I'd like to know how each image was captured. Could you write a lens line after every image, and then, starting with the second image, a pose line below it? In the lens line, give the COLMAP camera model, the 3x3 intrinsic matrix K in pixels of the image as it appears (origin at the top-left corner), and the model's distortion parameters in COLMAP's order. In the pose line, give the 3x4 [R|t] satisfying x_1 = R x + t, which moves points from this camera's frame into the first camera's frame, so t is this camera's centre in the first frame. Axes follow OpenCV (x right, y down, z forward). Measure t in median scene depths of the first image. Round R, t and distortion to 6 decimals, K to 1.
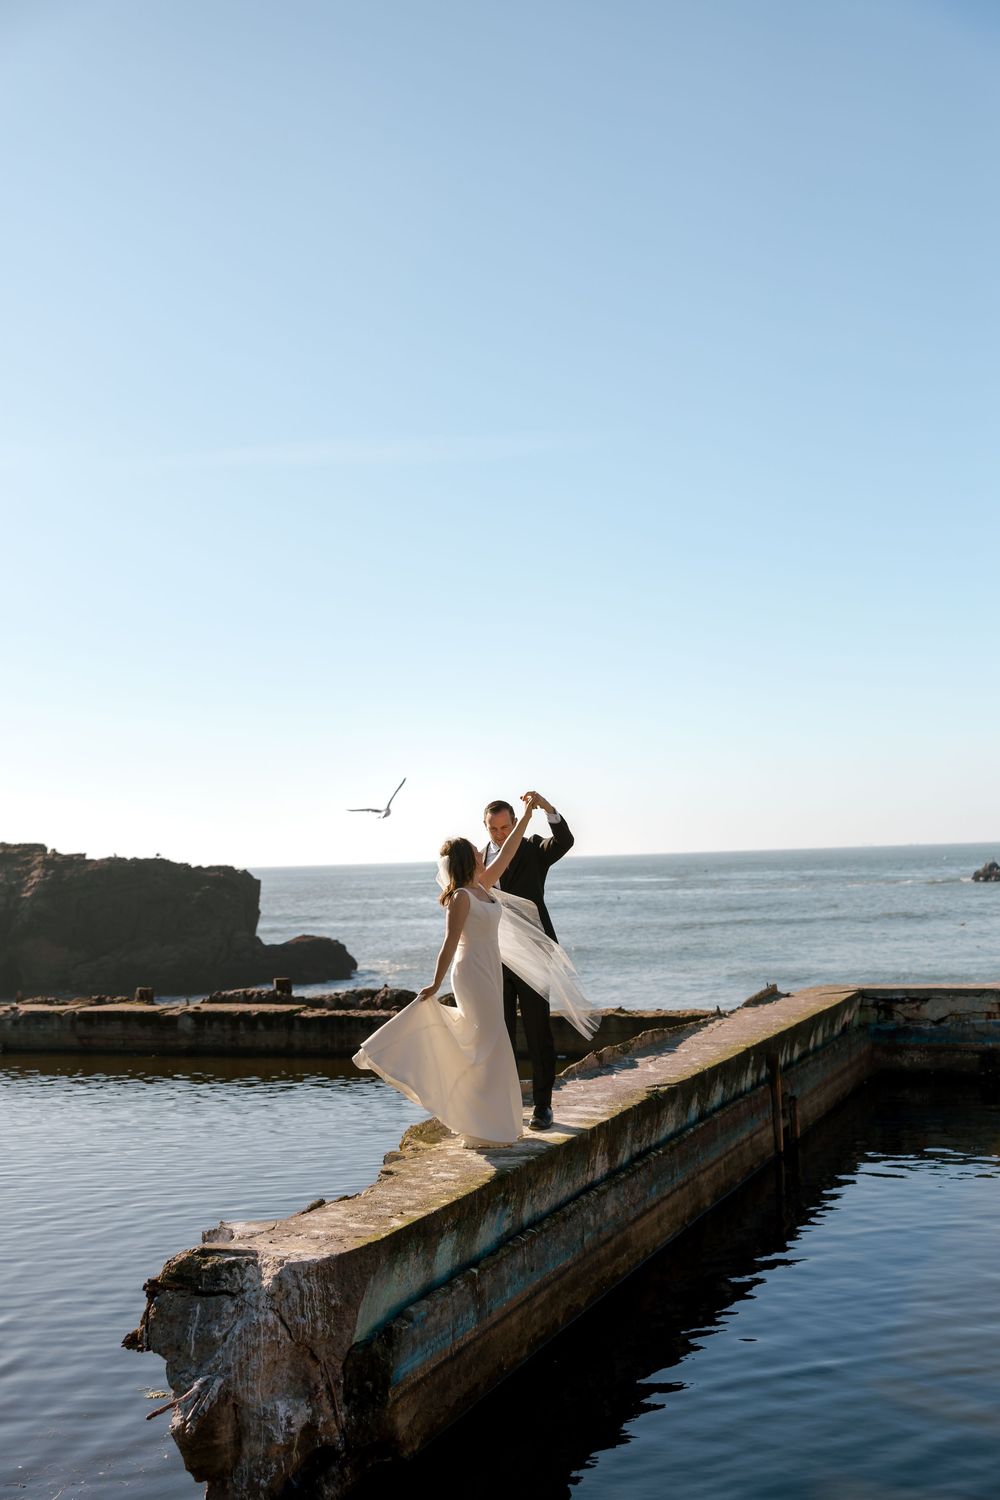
lens RADIAL K [[1730.1, 0, 500.0], [0, 1730.1, 750.0], [0, 0, 1]] dist [0.002600, -0.006401]
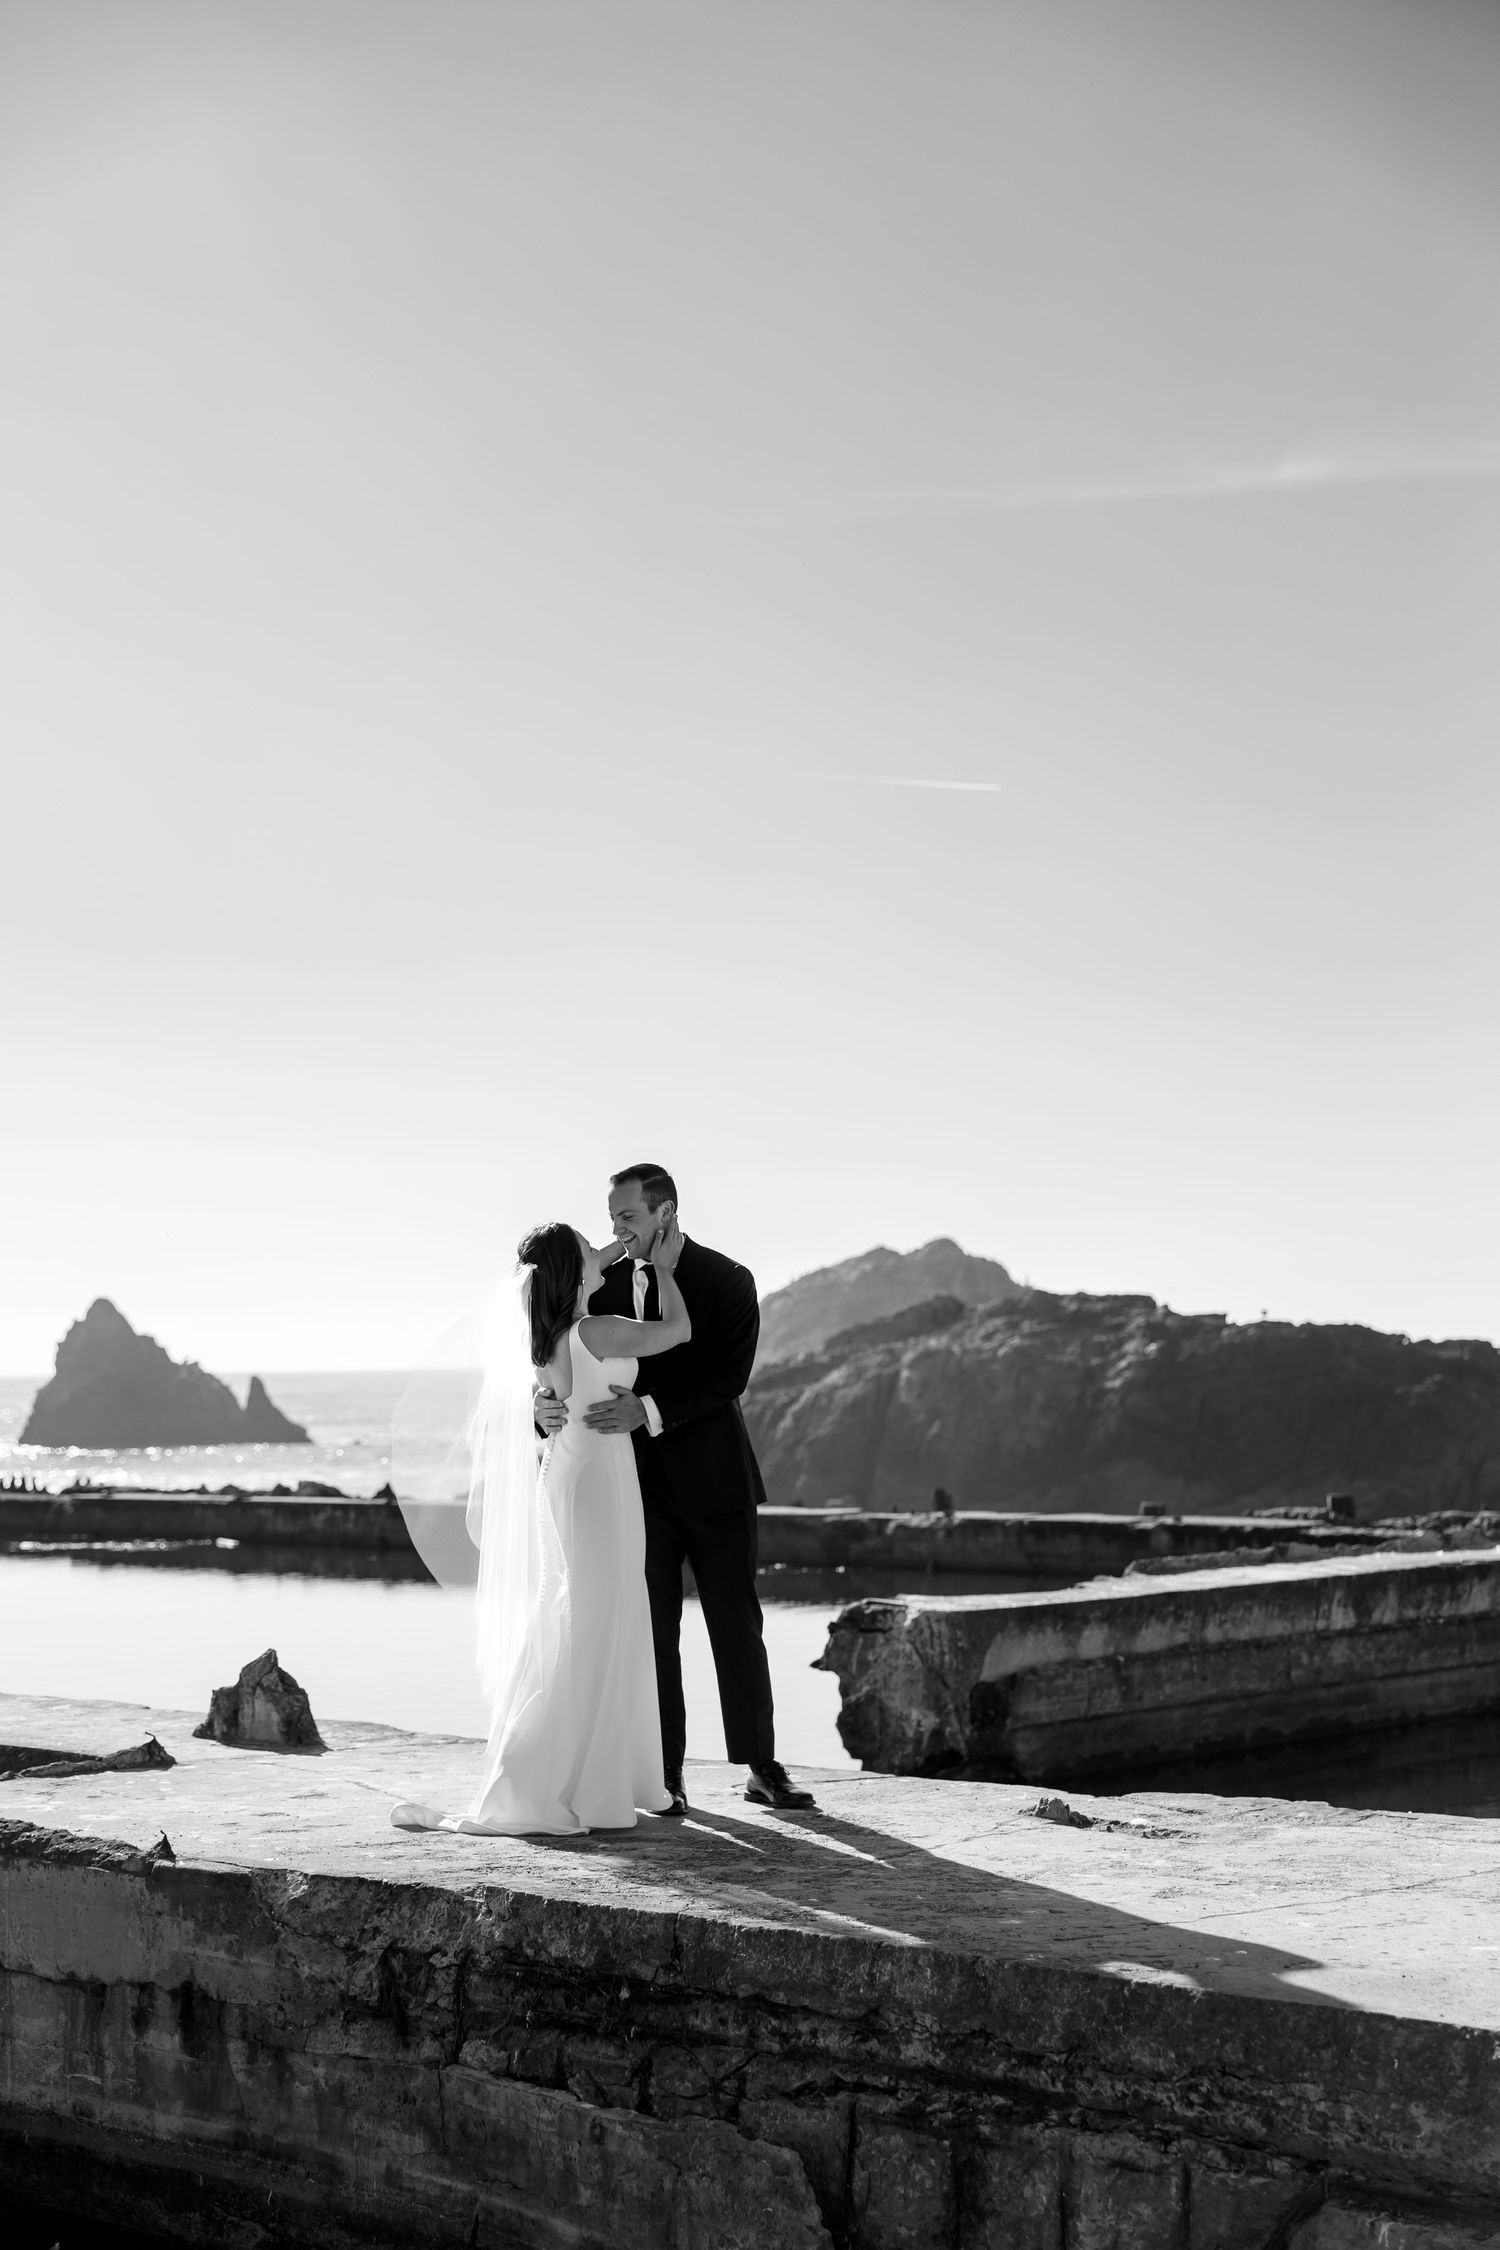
lens RADIAL K [[3524.0, 0, 750.0], [0, 3524.0, 1125.0], [0, 0, 1]] dist [-0.031429, 0.073588]
pose [[0.923997, -0.005045, -0.382367, 0.228979], [0.006929, 0.999970, 0.003548, -0.025094], [0.382337, -0.005928, 0.924004, -0.448455]]
